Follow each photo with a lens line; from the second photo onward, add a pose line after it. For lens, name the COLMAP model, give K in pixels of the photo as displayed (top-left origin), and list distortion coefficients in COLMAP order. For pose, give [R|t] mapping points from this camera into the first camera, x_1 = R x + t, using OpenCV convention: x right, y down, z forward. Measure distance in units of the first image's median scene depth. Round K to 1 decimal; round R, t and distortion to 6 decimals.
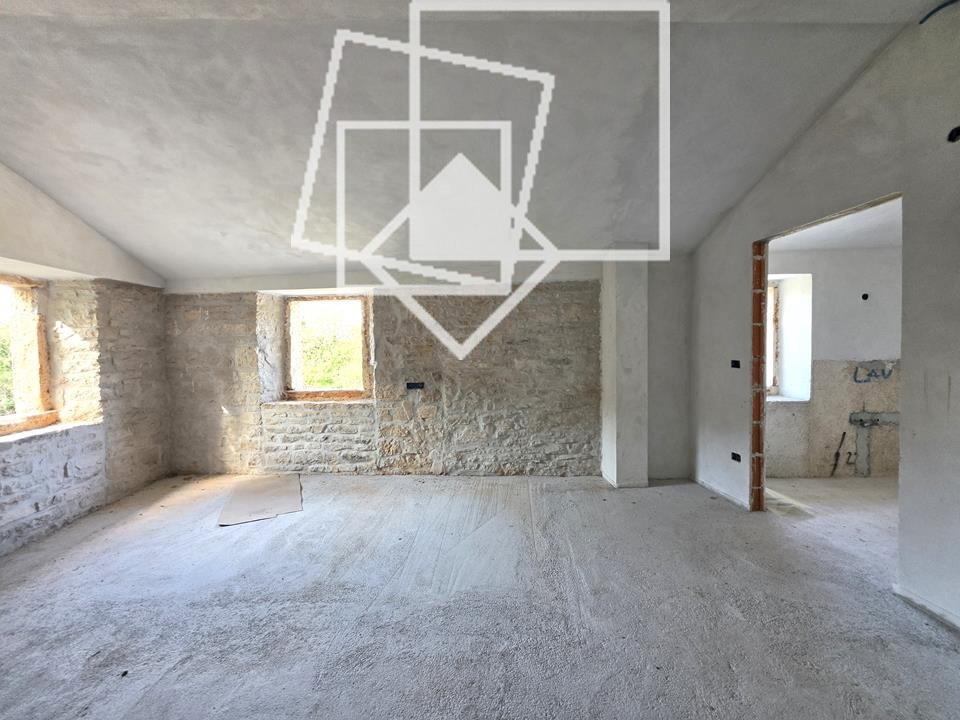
lens RADIAL K [[384.8, 0, 477.5], [0, 384.8, 355.2], [0, 0, 1]] dist [-0.000696, 0.000356]
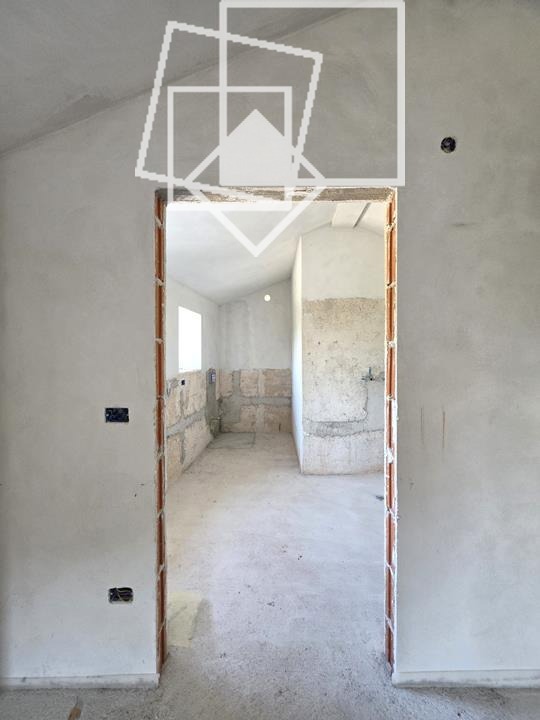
lens RADIAL K [[288.6, 0, 270.2], [0, 288.6, 359.1], [0, 0, 1]] dist [-0.000696, 0.000356]
pose [[0.061370, -0.002109, 0.998113, 0.254584], [0.030651, 0.999530, 0.000228, -0.038227], [-0.997644, 0.030579, 0.061406, 0.653479]]
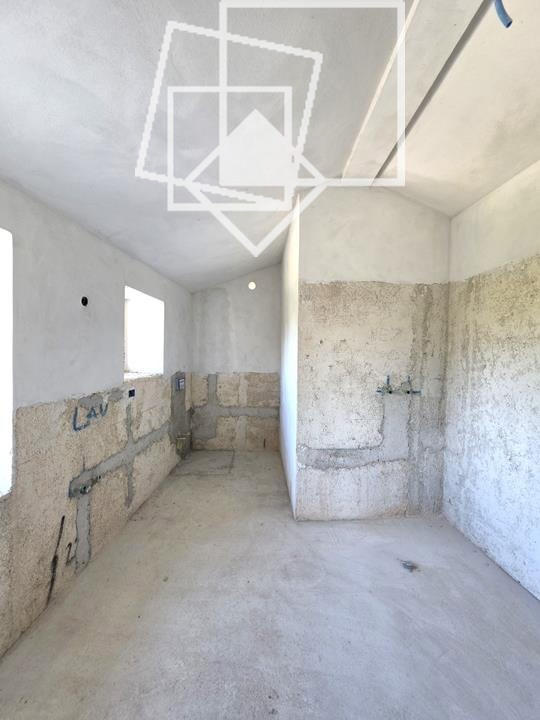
lens RADIAL K [[288.6, 0, 269.4], [0, 288.6, 359.4], [0, 0, 1]] dist [-0.000696, 0.000356]
pose [[0.010500, -0.005212, 0.999931, 0.501830], [0.013596, 0.999895, 0.005069, -0.048133], [-0.999852, 0.013541, 0.010570, 0.667165]]
